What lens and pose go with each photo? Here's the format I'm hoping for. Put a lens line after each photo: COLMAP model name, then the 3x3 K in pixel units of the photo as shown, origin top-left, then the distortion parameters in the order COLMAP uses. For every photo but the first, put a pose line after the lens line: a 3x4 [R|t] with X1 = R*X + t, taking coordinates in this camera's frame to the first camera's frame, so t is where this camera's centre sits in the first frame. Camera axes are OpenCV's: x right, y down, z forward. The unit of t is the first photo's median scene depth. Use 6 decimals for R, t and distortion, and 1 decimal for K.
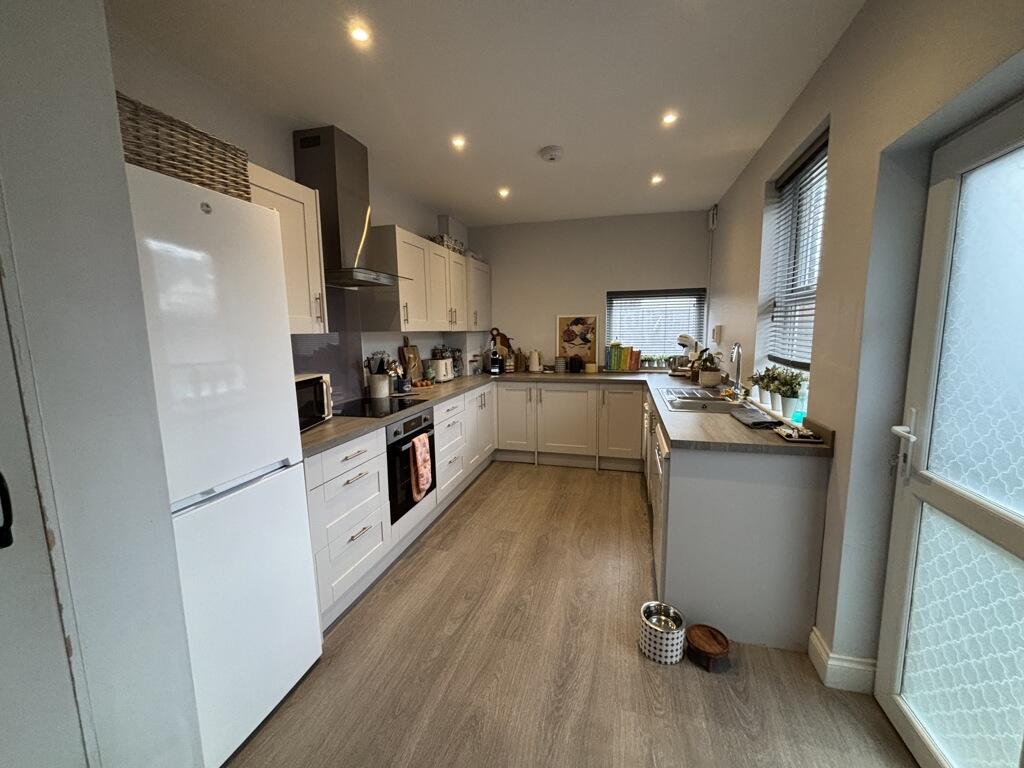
lens RADIAL K [[411.4, 0, 510.6], [0, 411.4, 387.0], [0, 0, 1]] dist [-0.000063, -0.001217]
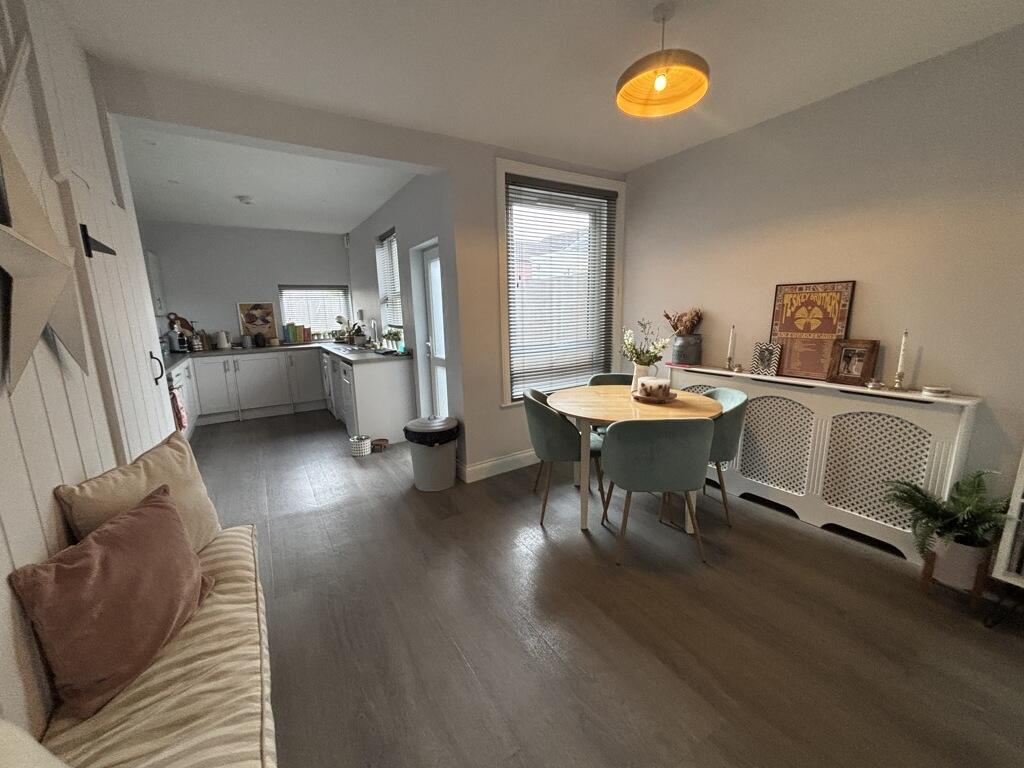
lens RADIAL K [[411.4, 0, 515.7], [0, 411.4, 389.3], [0, 0, 1]] dist [-0.000063, -0.001217]
pose [[0.670646, -0.145807, 0.727307, -0.282314], [0.118074, 0.988973, 0.089389, 0.081539], [-0.732320, 0.025928, 0.680467, -0.499441]]
